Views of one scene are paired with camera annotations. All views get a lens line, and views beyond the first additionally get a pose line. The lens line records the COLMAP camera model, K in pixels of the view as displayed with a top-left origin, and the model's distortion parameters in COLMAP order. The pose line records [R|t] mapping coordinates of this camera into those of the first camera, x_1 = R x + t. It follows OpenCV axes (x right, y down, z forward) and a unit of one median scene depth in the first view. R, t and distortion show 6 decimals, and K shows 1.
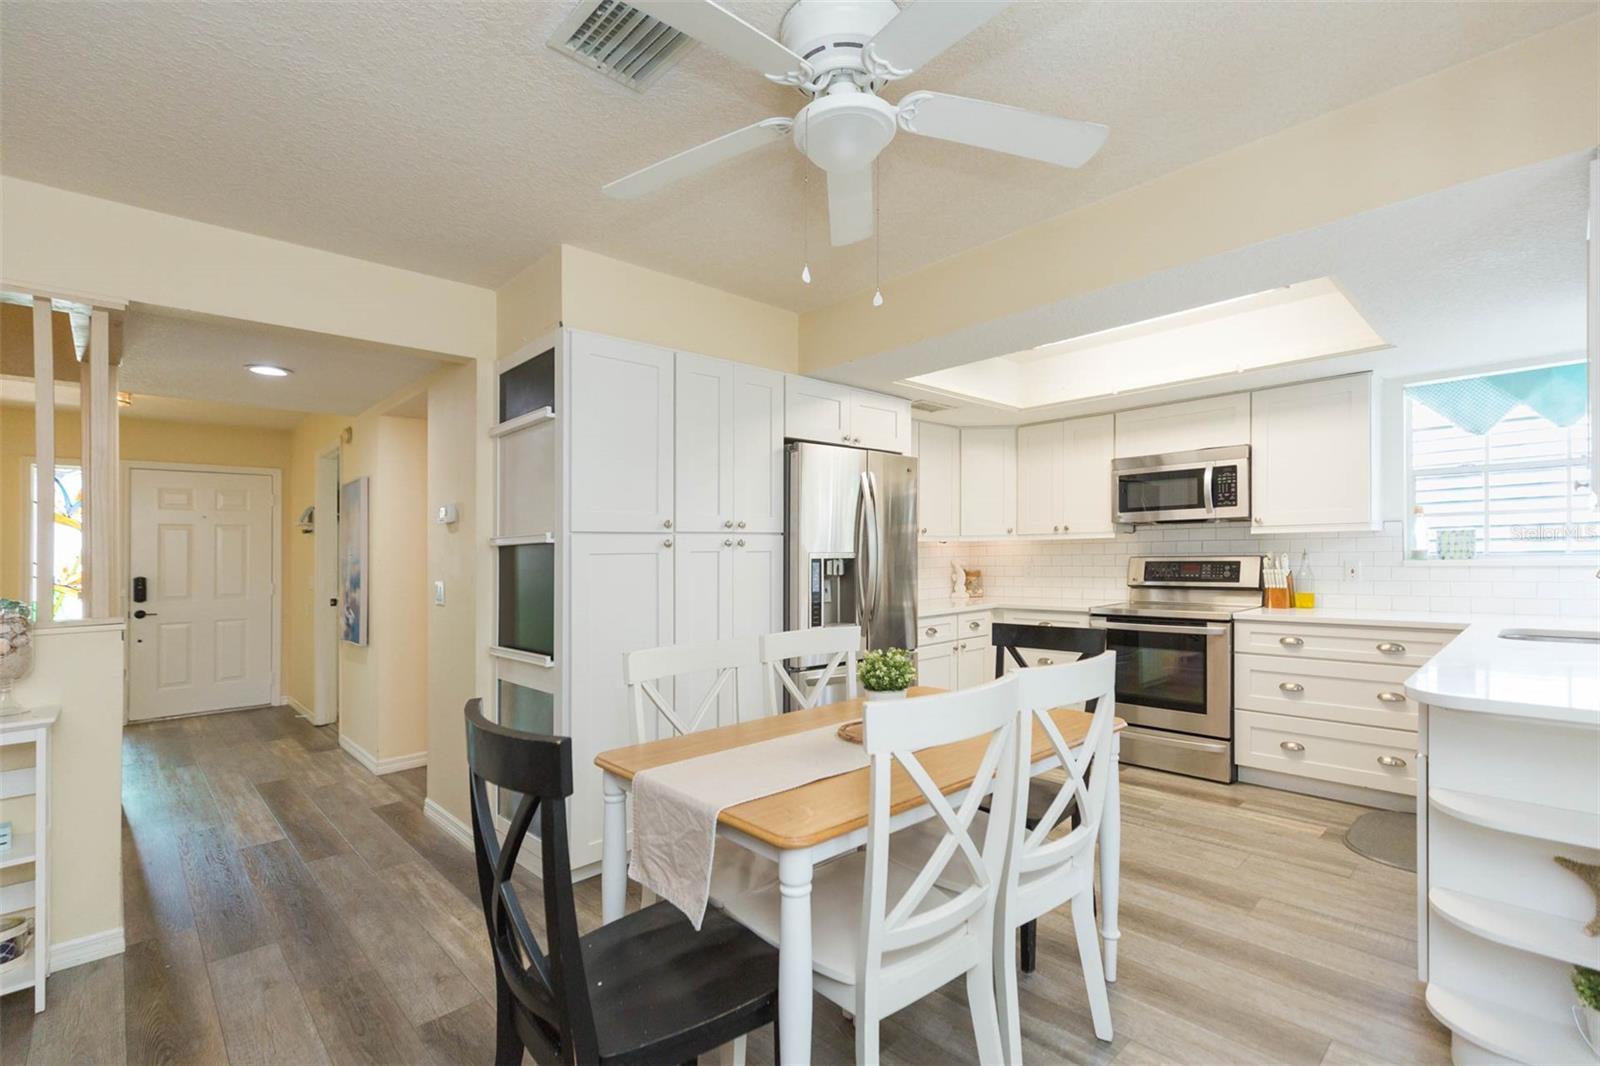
lens RADIAL K [[731.9, 0, 815.1], [0, 731.9, 558.7], [0, 0, 1]] dist [0.006925, -0.001190]
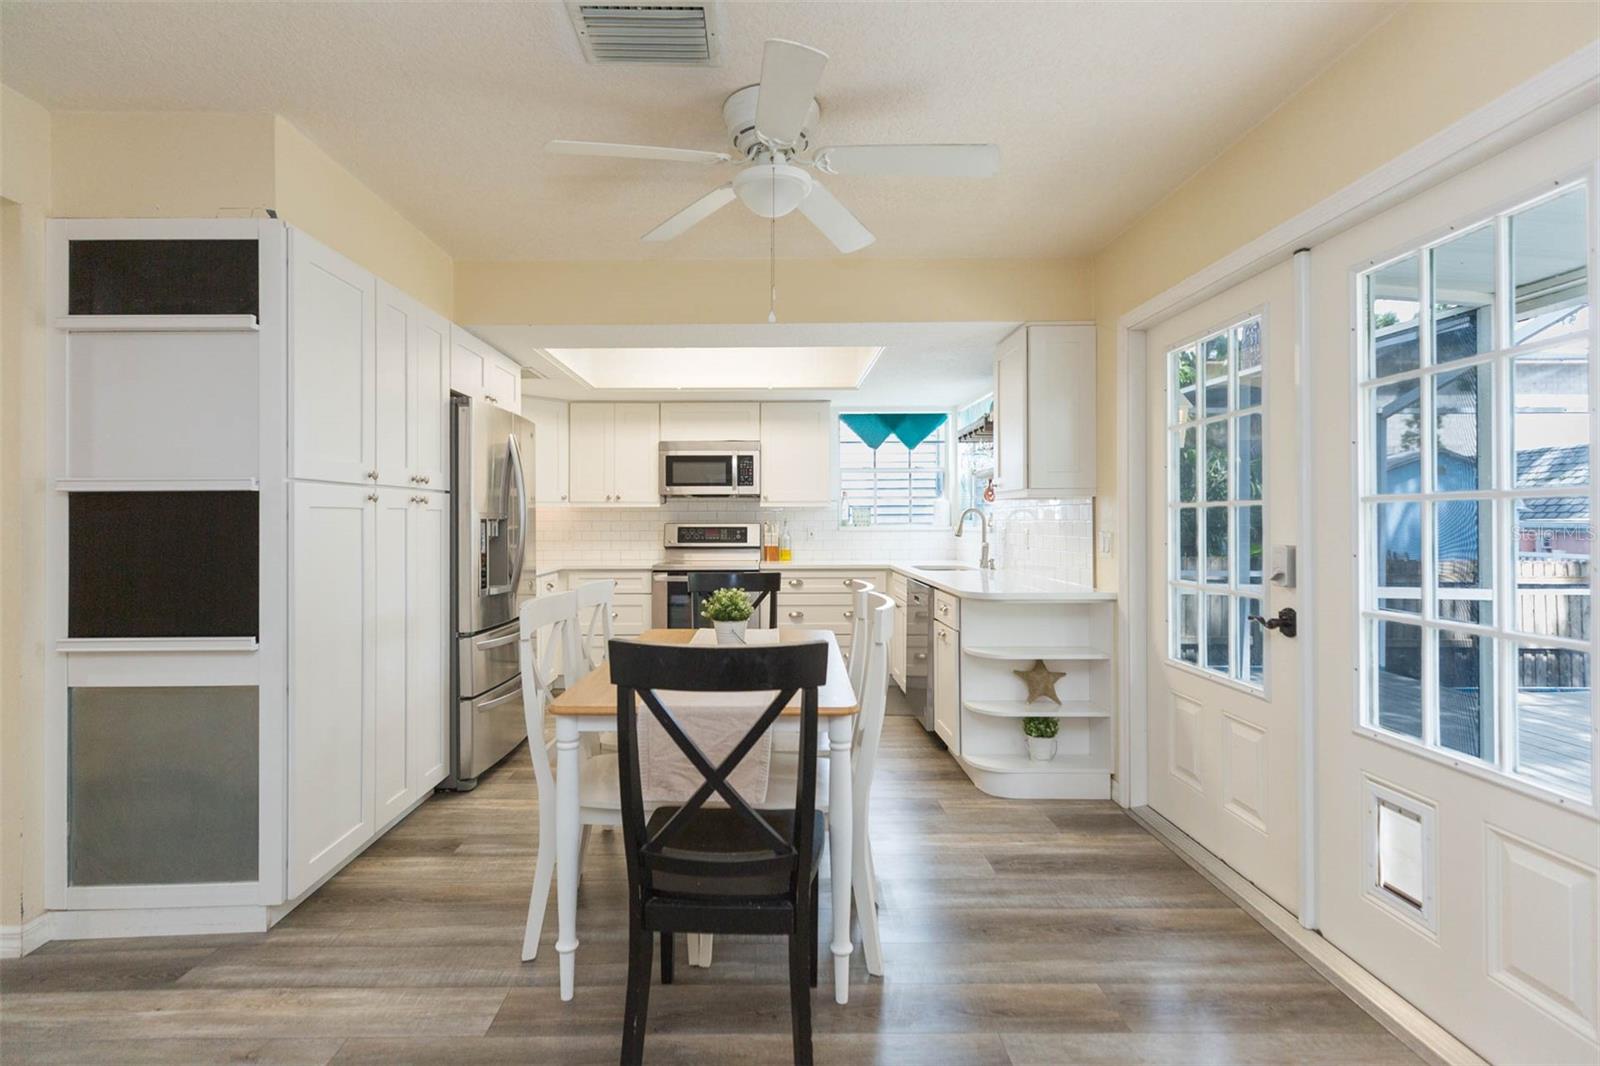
lens RADIAL K [[731.9, 0, 777.6], [0, 731.9, 531.7], [0, 0, 1]] dist [0.006925, -0.001190]
pose [[0.684493, 0.004206, 0.729007, -0.372149], [-0.005773, 0.999983, -0.000349, 0.012592], [-0.728997, -0.003969, 0.684506, 0.042157]]
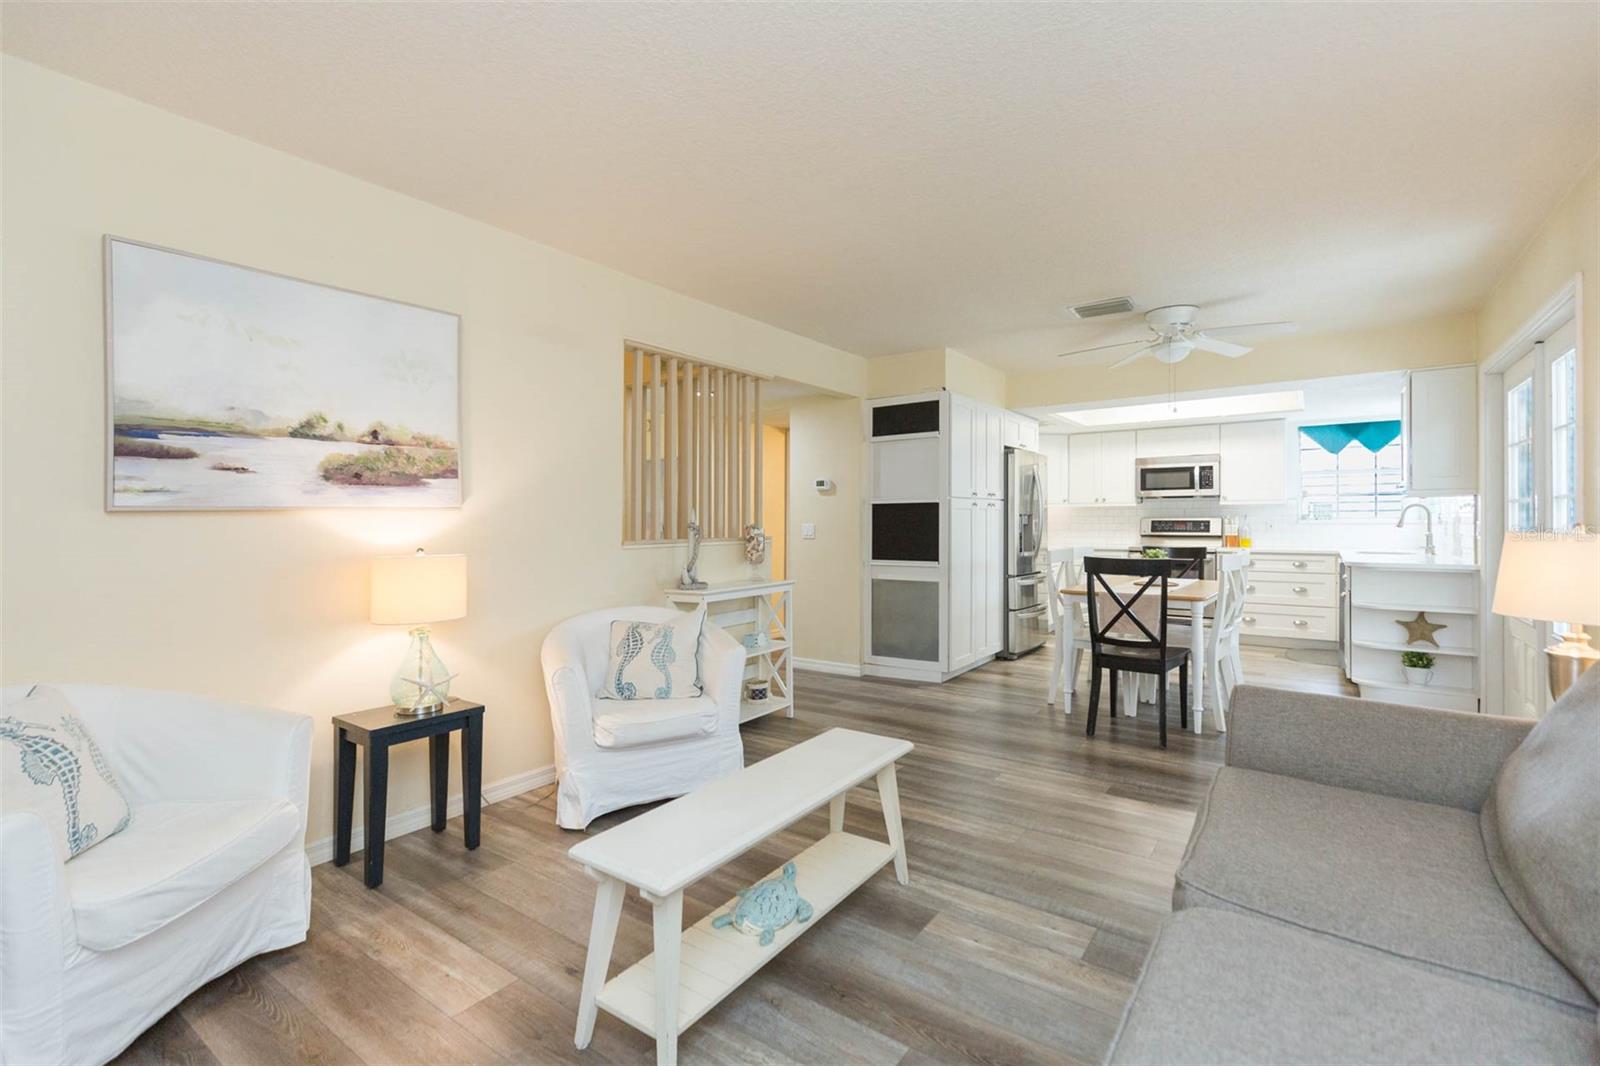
lens RADIAL K [[731.9, 0, 793.3], [0, 731.9, 521.8], [0, 0, 1]] dist [0.006925, -0.001190]
pose [[0.983721, 0.012706, 0.179253, -0.729342], [-0.011540, 0.999905, -0.007547, 0.032719], [-0.179332, 0.005356, 0.983774, -0.553724]]
